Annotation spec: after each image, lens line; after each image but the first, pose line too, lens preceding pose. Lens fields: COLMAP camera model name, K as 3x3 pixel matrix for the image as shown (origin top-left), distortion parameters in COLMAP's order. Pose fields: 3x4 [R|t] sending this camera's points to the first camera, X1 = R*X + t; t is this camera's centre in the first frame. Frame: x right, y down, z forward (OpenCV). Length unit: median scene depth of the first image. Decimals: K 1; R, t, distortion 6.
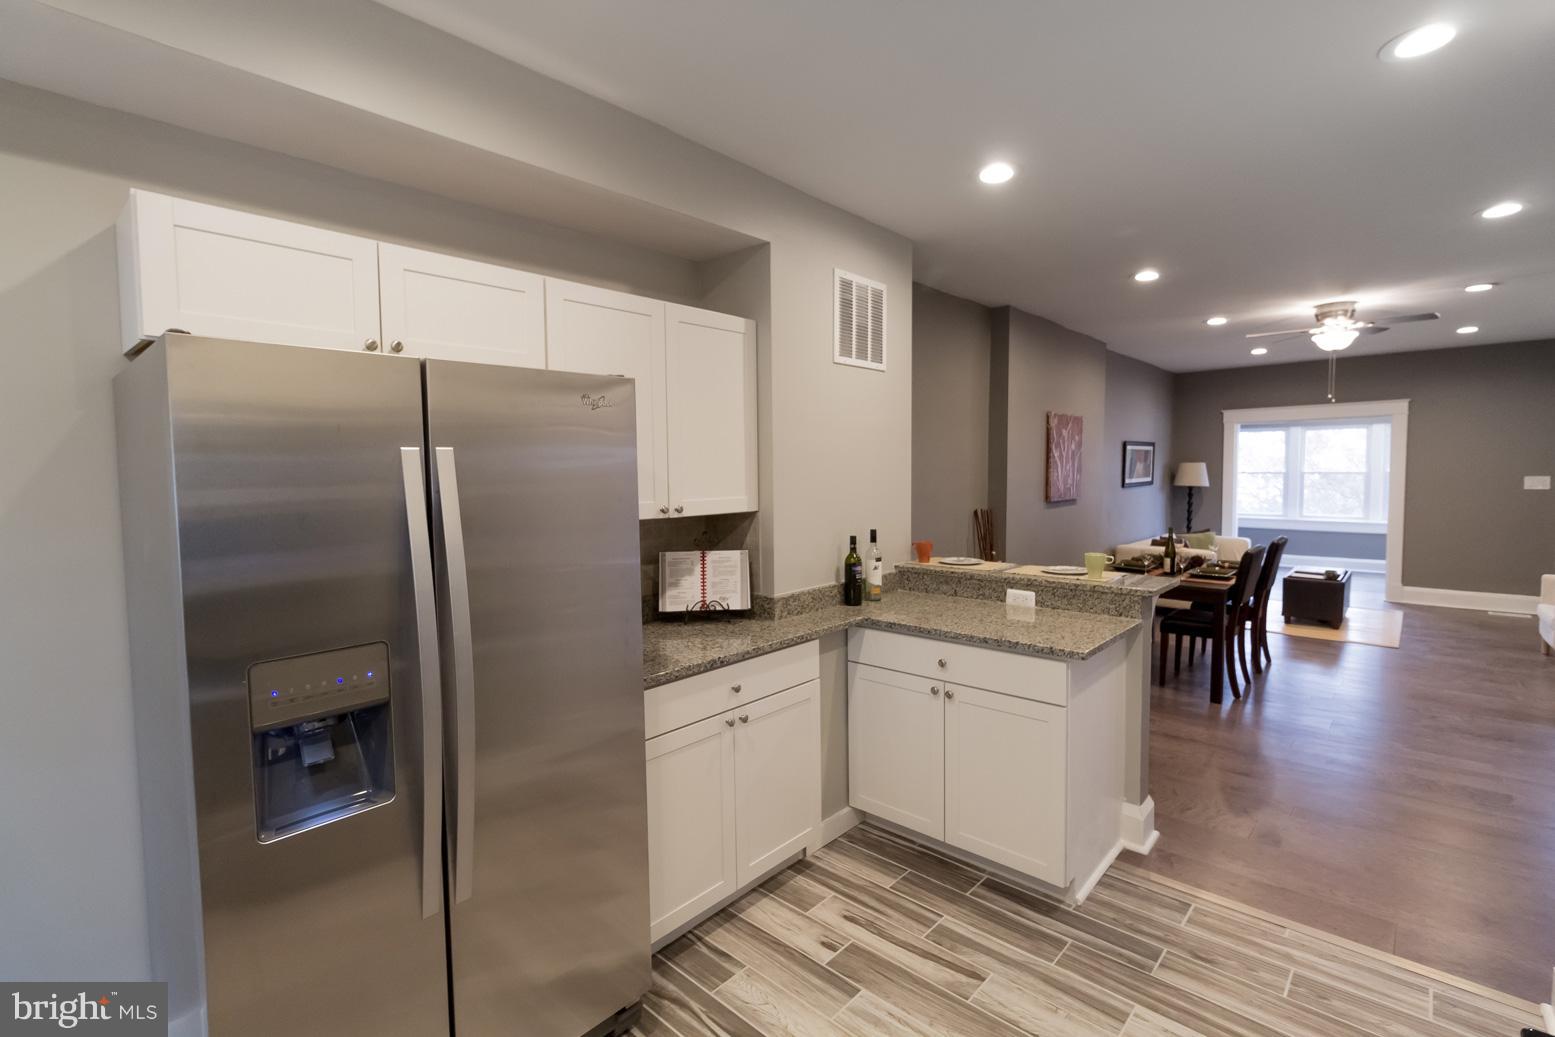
lens RADIAL K [[709.0, 0, 788.0], [0, 709.0, 511.0], [0, 0, 1]] dist [0.003475, -0.000105]
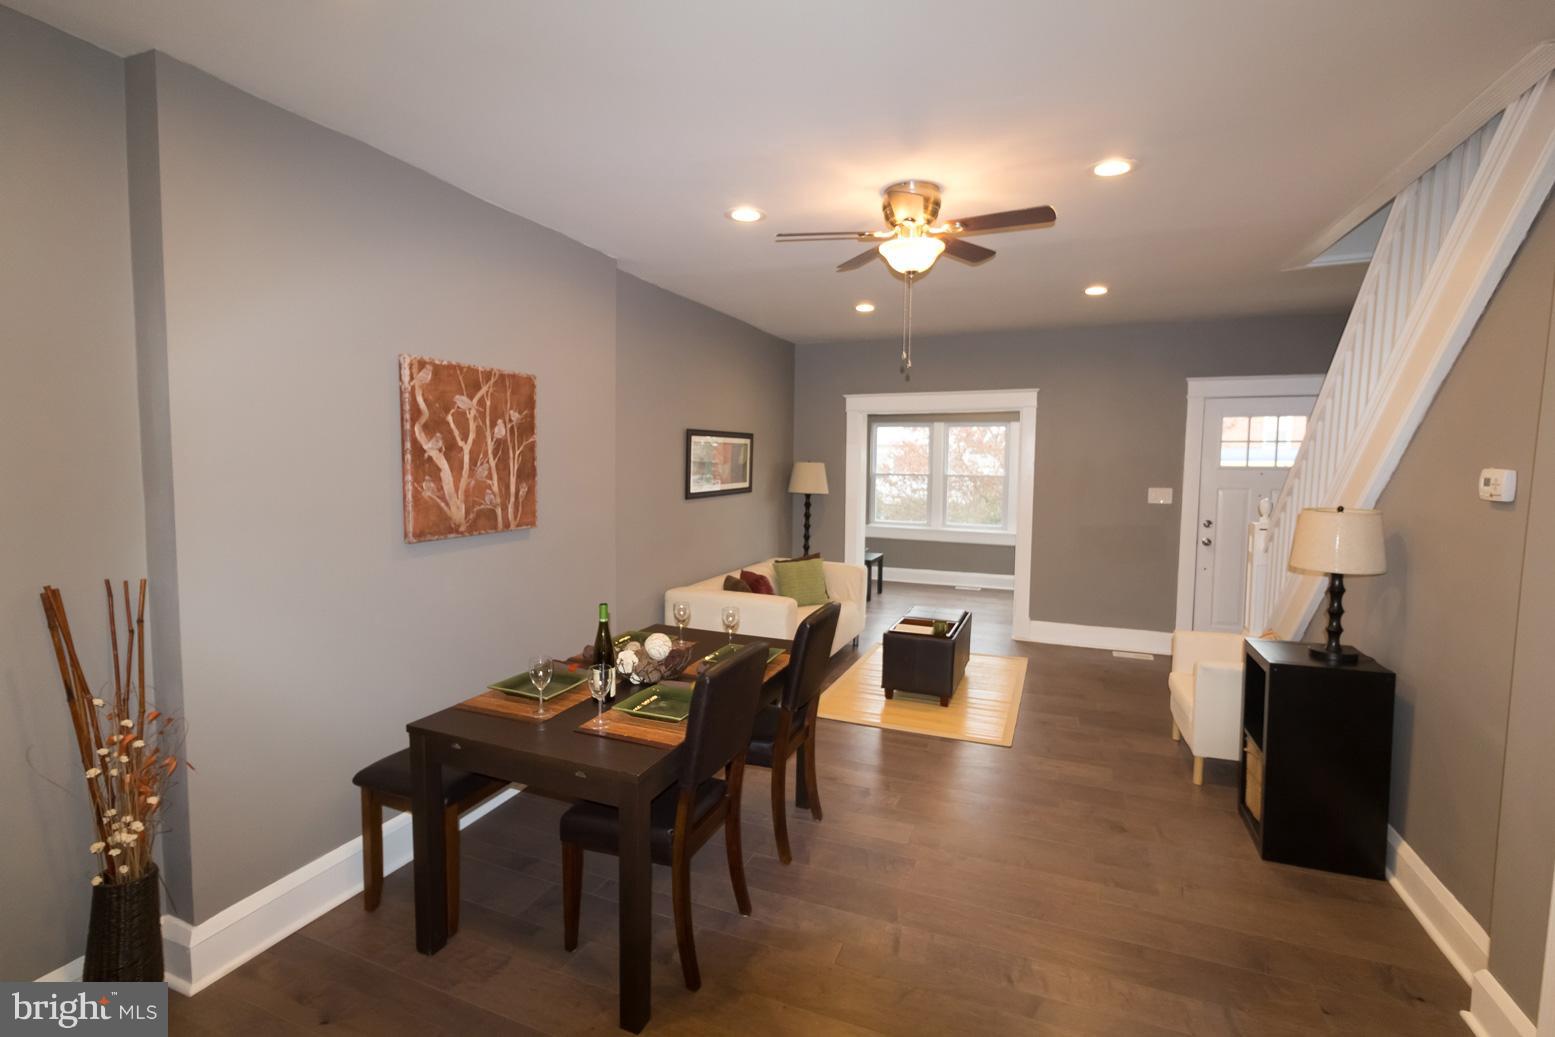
lens RADIAL K [[709.0, 0, 781.9], [0, 709.0, 515.9], [0, 0, 1]] dist [0.003475, -0.000105]
pose [[0.940395, -0.007344, 0.340005, 0.365793], [0.000153, 0.999776, 0.021172, -0.034637], [-0.340084, -0.019858, 0.940185, 0.381918]]
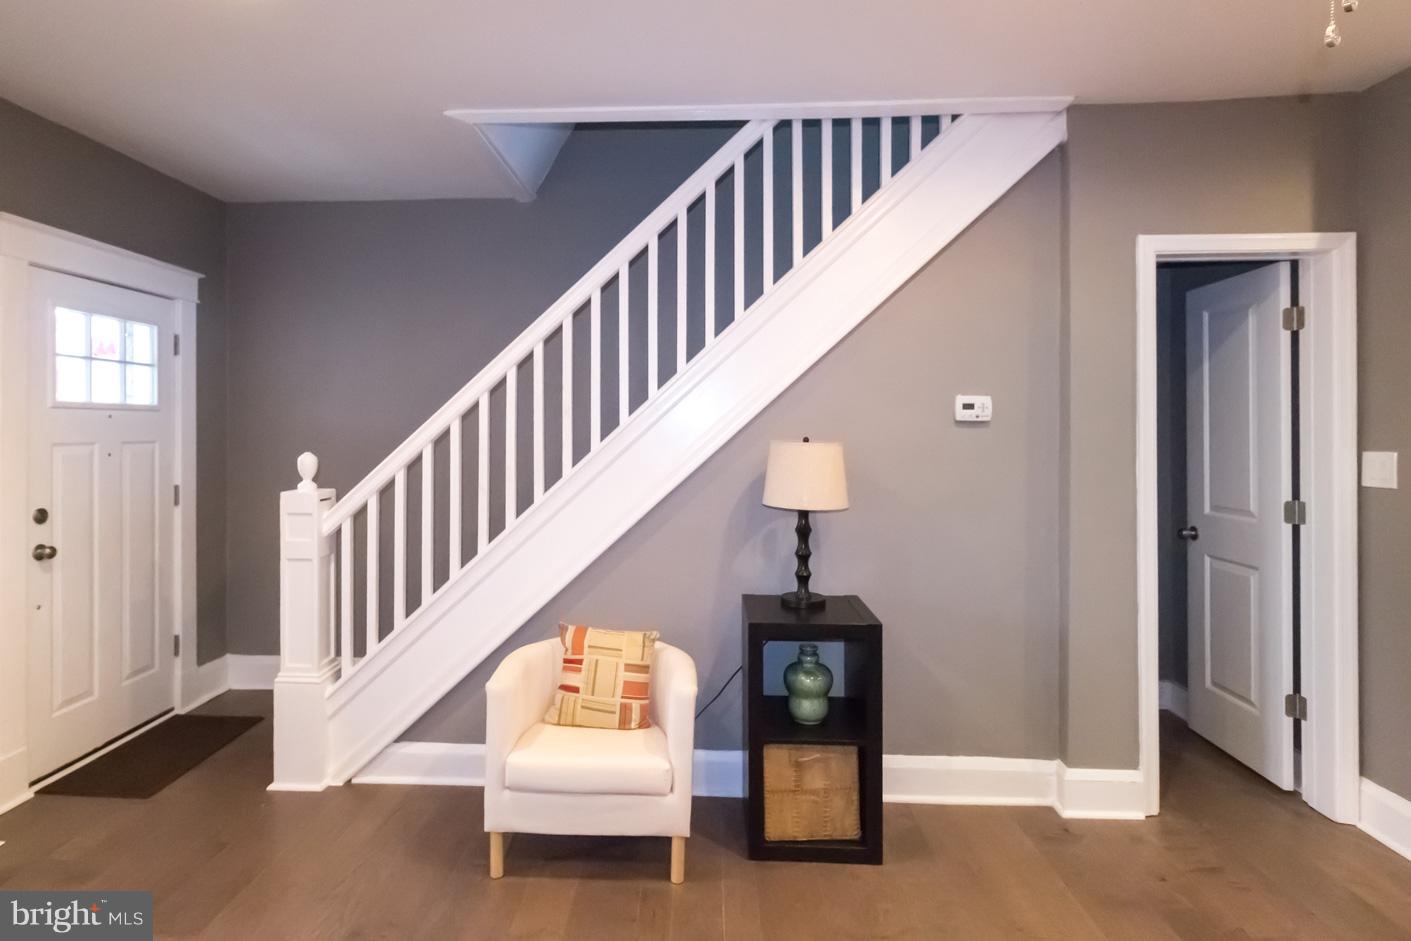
lens RADIAL K [[672.7, 0, 714.8], [0, 672.7, 446.1], [0, 0, 1]] dist [-0.002136, 0.001285]
pose [[-0.617825, 0.012271, 0.786220, 0.567064], [0.054750, 0.998123, 0.027444, -0.039003], [-0.784408, 0.060001, -0.617337, 0.925208]]
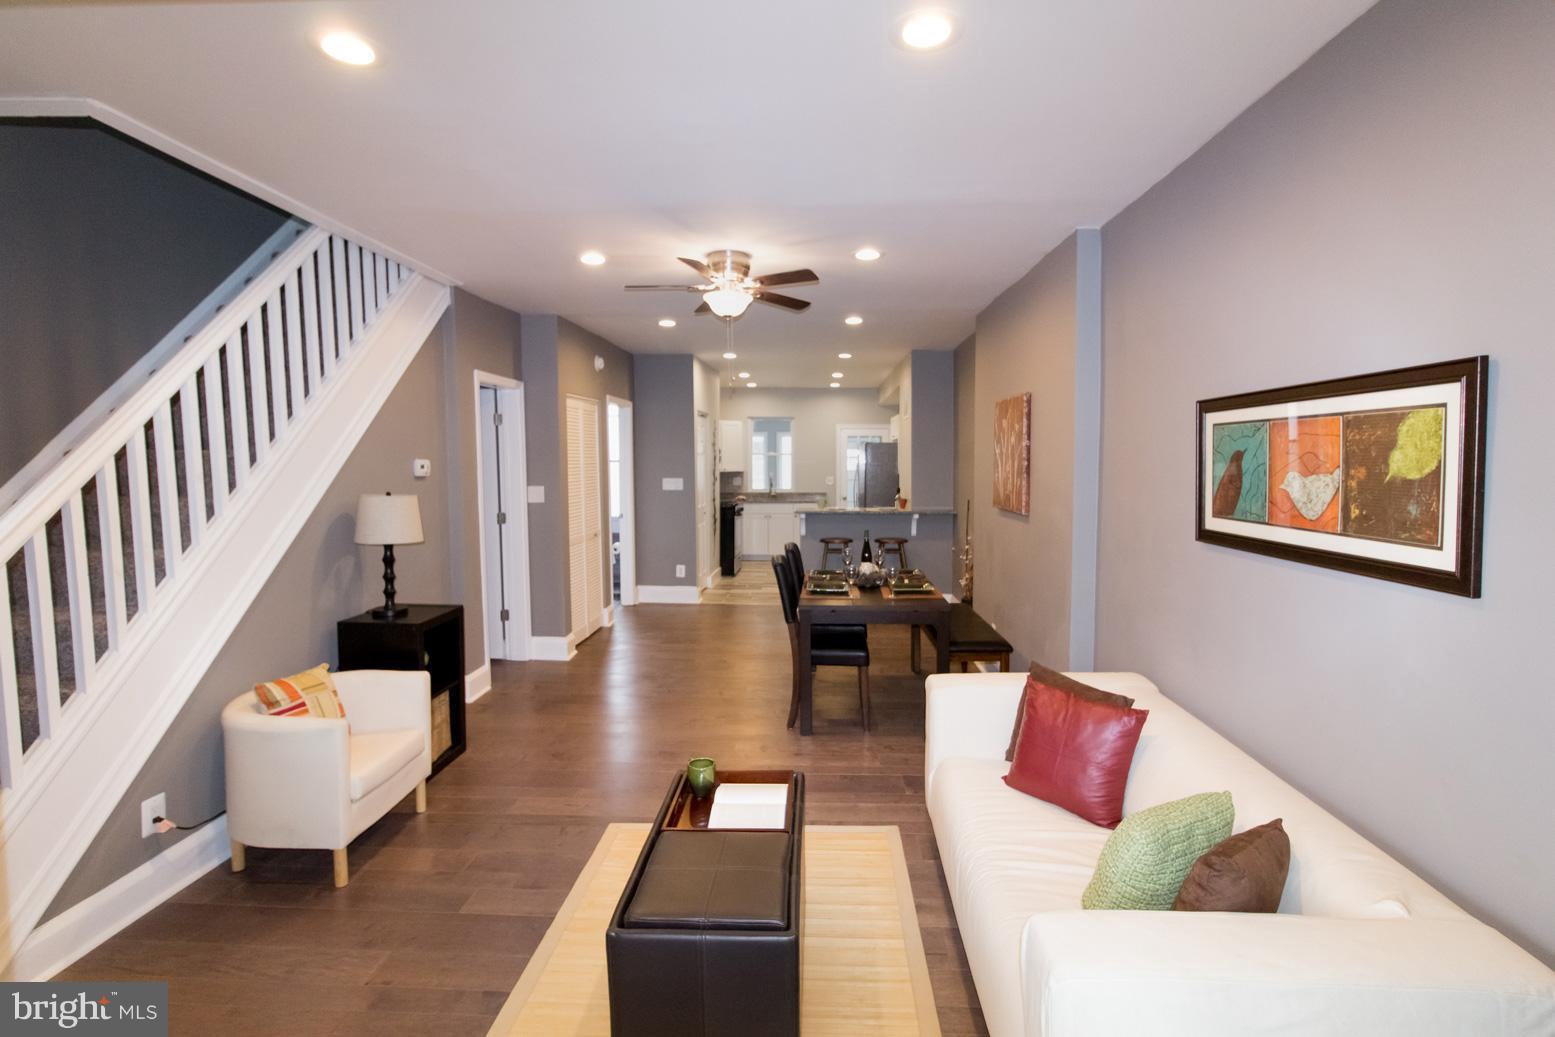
lens RADIAL K [[741.3, 0, 780.3], [0, 741.3, 504.7], [0, 0, 1]] dist [-0.002136, 0.001285]
pose [[-0.781398, 0.051802, -0.621879, 0.934823], [-0.028141, 0.992610, 0.118042, -0.094312], [0.623398, 0.109738, -0.774166, 1.268248]]
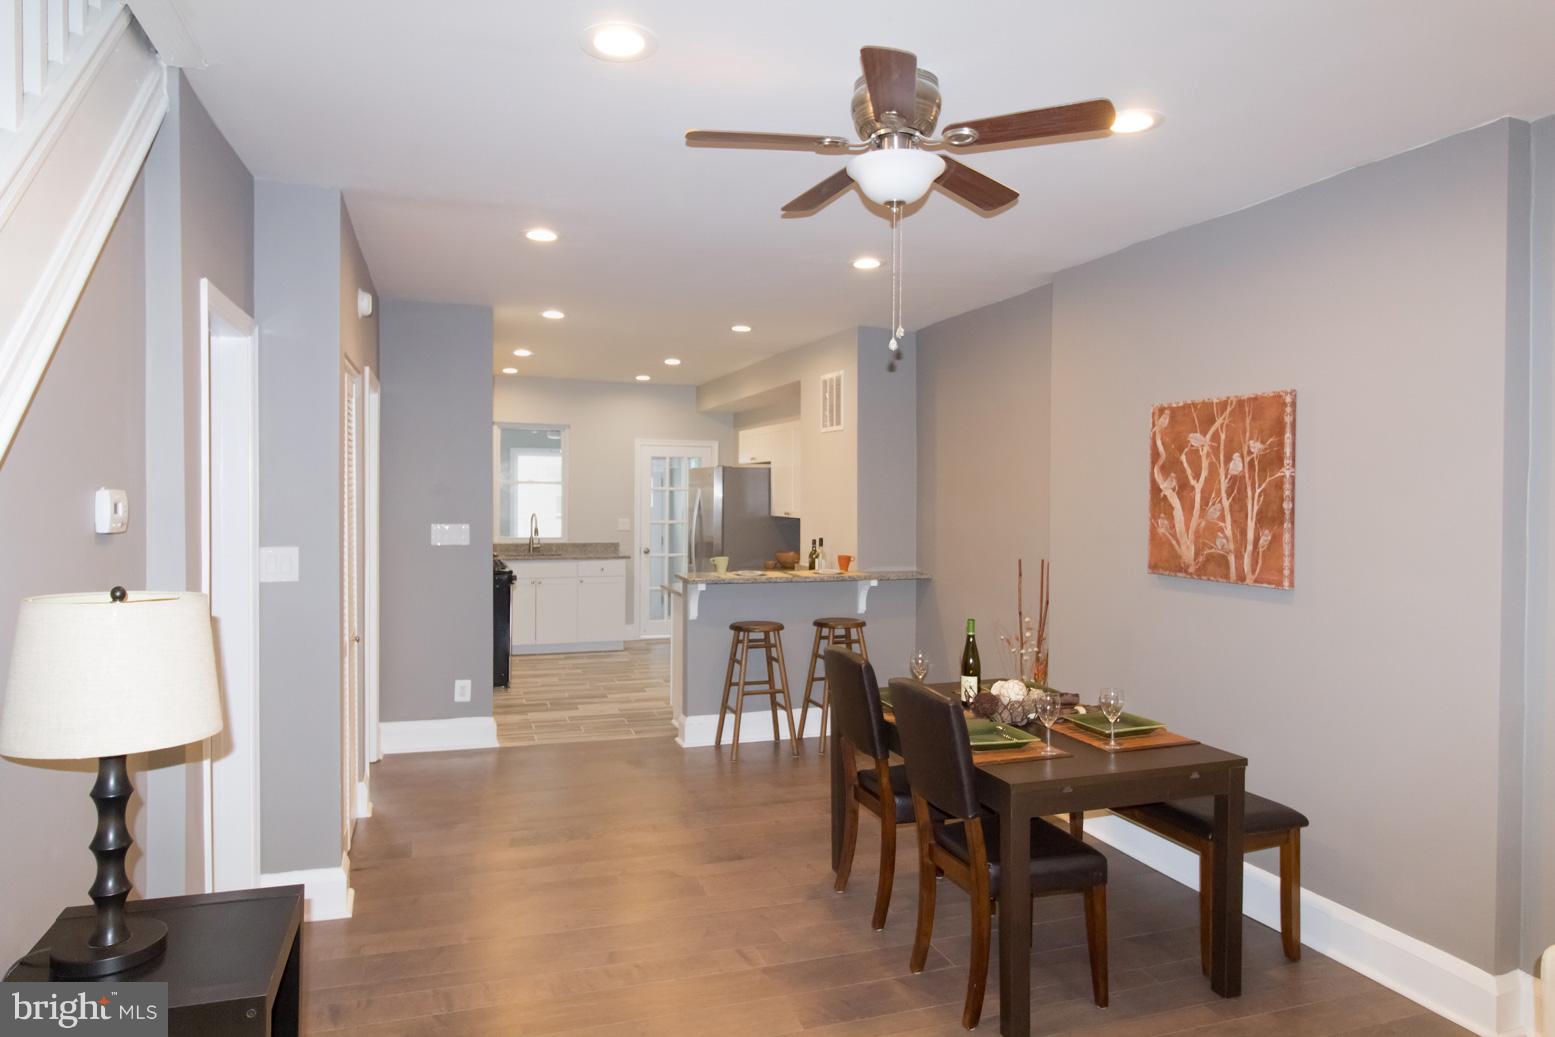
lens RADIAL K [[973.9, 0, 778.5], [0, 973.9, 502.6], [0, 0, 1]] dist [-0.020172, -0.003996]
pose [[-0.485870, 0.018217, -0.873841, 0.944419], [-0.057295, 0.996969, 0.052641, -0.073320], [0.872151, 0.075644, -0.483353, 0.913842]]
